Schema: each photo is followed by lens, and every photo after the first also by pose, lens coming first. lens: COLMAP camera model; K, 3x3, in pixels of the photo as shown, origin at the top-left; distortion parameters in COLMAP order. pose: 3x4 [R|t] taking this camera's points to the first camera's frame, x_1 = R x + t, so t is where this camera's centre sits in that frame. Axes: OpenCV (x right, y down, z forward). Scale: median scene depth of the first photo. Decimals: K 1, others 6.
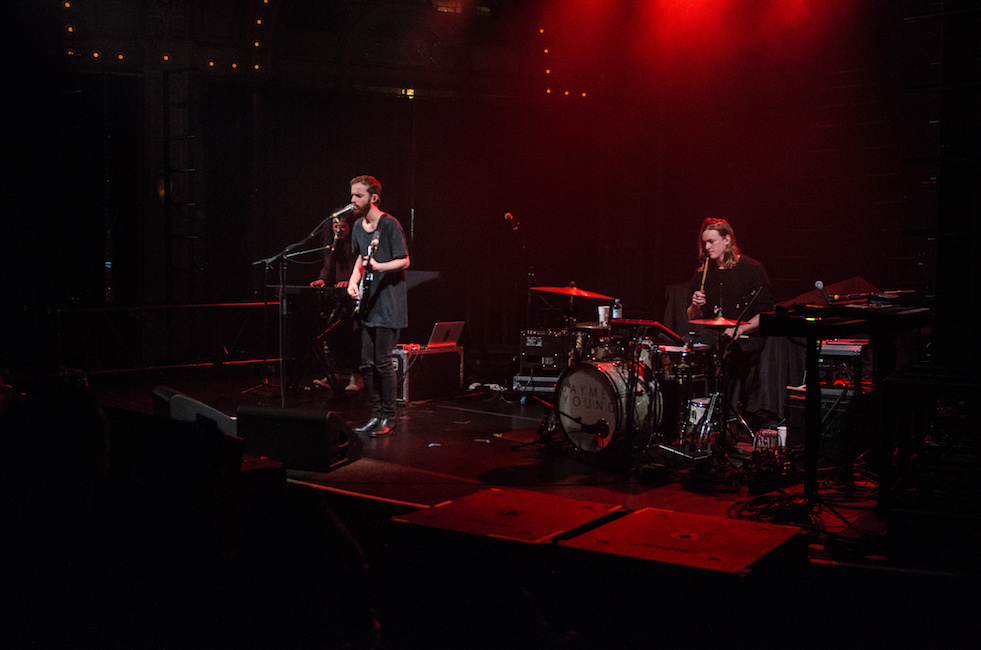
lens RADIAL K [[1083.1, 0, 490.5], [0, 1083.1, 325.0], [0, 0, 1]] dist [0.020580, 0.024009]
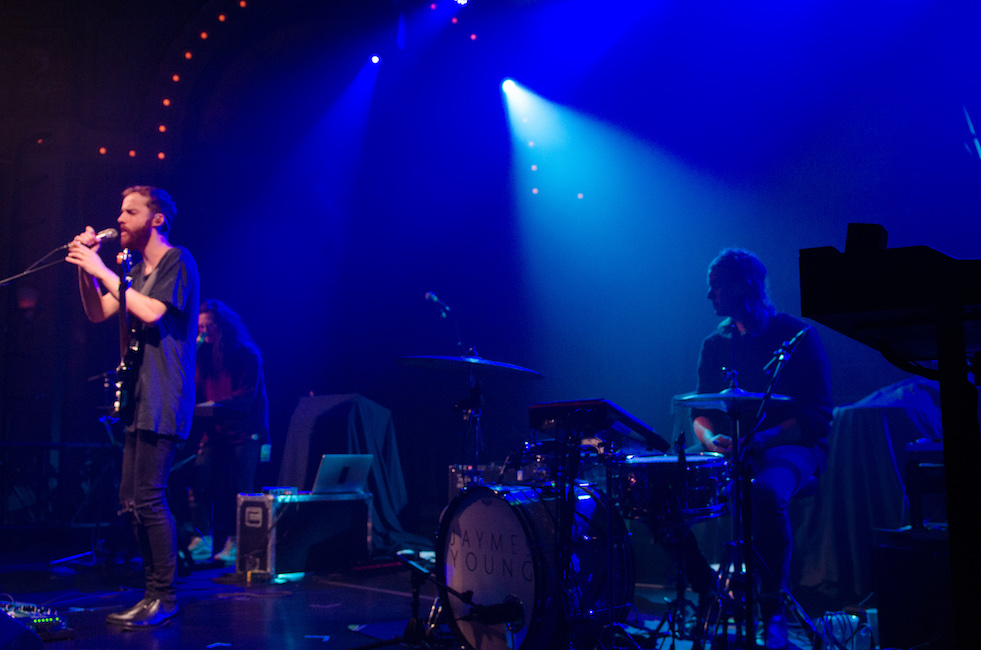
lens RADIAL K [[1119.6, 0, 490.5], [0, 1119.6, 325.0], [0, 0, 1]] dist [-0.082453, -0.004148]
pose [[0.999719, -0.005964, -0.022953, 0.088919], [0.002112, 0.986411, -0.164284, 0.042055], [0.023621, 0.164190, 0.986146, 0.410808]]
